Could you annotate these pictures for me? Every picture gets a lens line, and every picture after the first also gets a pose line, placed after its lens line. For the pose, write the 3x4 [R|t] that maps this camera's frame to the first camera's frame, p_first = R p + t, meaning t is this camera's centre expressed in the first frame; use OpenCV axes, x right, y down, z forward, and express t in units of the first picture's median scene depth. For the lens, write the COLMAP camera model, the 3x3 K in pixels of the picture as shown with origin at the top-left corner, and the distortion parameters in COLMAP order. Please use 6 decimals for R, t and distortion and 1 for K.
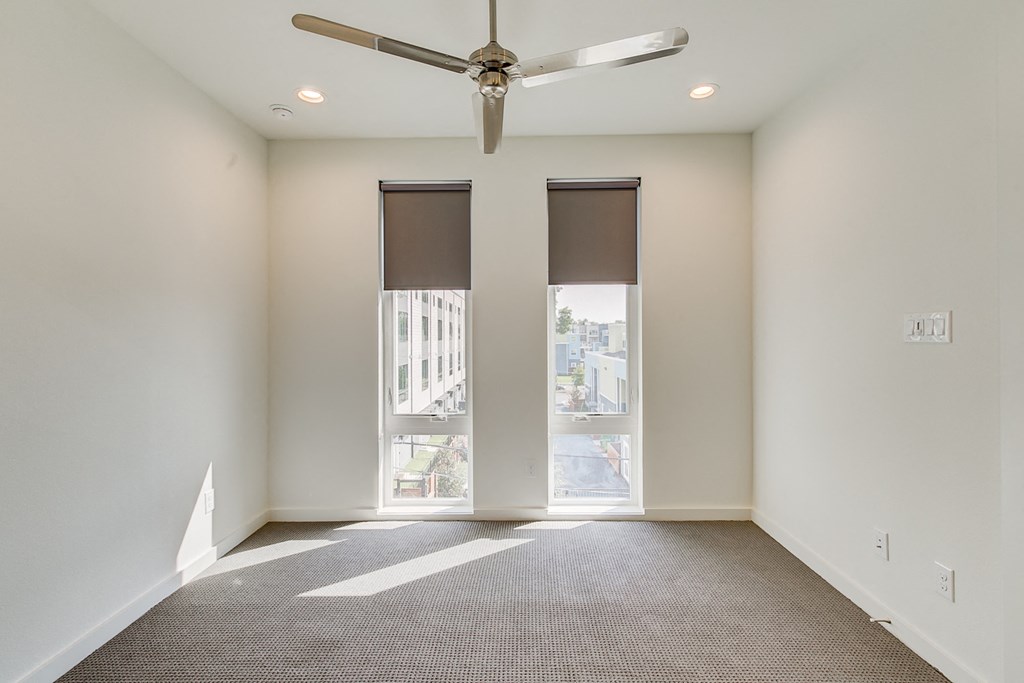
lens RADIAL K [[460.9, 0, 512.9], [0, 460.9, 336.9], [0, 0, 1]] dist [0.002889, -0.000629]
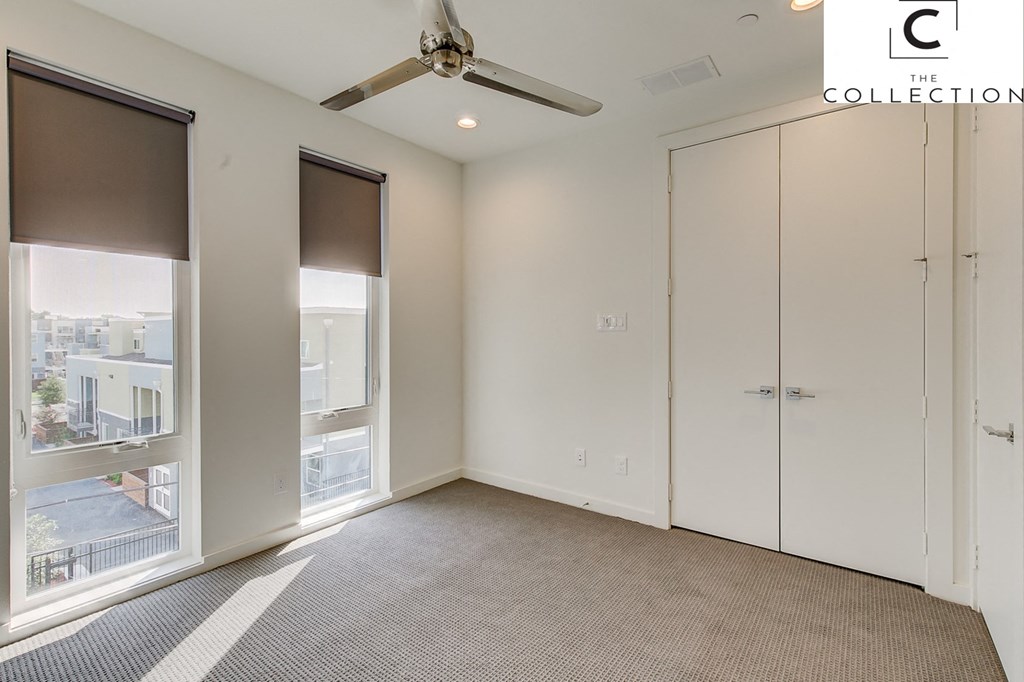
lens RADIAL K [[460.9, 0, 512.9], [0, 460.9, 336.4], [0, 0, 1]] dist [0.002889, -0.000629]
pose [[0.592046, -0.002411, 0.805901, -0.383607], [0.000764, 0.999997, 0.002430, 0.016052], [-0.805904, -0.000823, 0.592046, 0.154478]]
